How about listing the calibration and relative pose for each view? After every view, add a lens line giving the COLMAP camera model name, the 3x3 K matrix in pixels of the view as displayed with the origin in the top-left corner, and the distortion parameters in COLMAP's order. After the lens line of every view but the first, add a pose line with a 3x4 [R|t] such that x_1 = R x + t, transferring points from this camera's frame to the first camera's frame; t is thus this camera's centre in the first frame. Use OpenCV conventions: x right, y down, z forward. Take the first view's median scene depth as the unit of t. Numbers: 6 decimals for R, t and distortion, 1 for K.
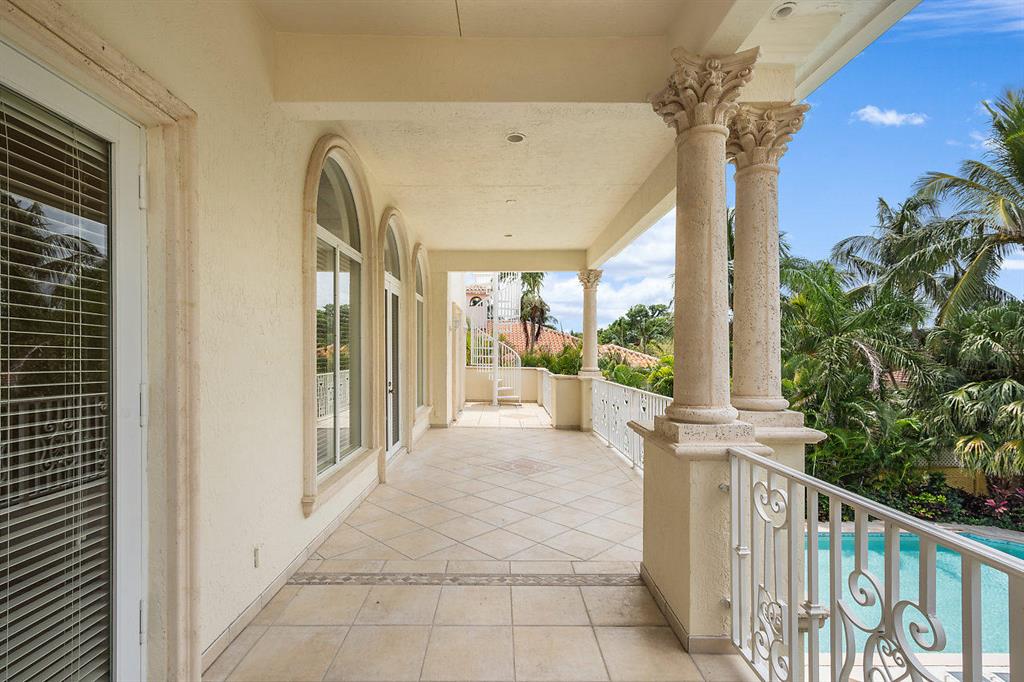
lens RADIAL K [[474.8, 0, 510.3], [0, 474.8, 351.8], [0, 0, 1]] dist [-0.001379, -0.000307]
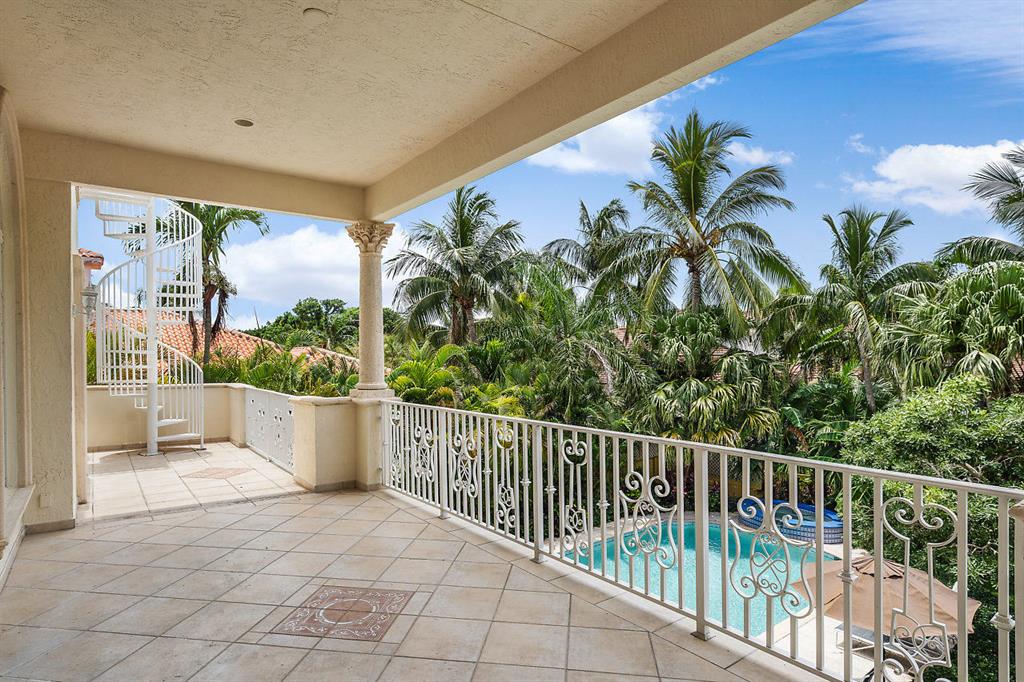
lens RADIAL K [[550.3, 0, 512.2], [0, 550.3, 360.2], [0, 0, 1]] dist [-0.001213, -0.000634]
pose [[0.807218, -0.011797, 0.590135, -0.061119], [0.007132, 0.999922, 0.010233, -0.001284], [-0.590210, -0.004052, 0.807240, 0.194431]]
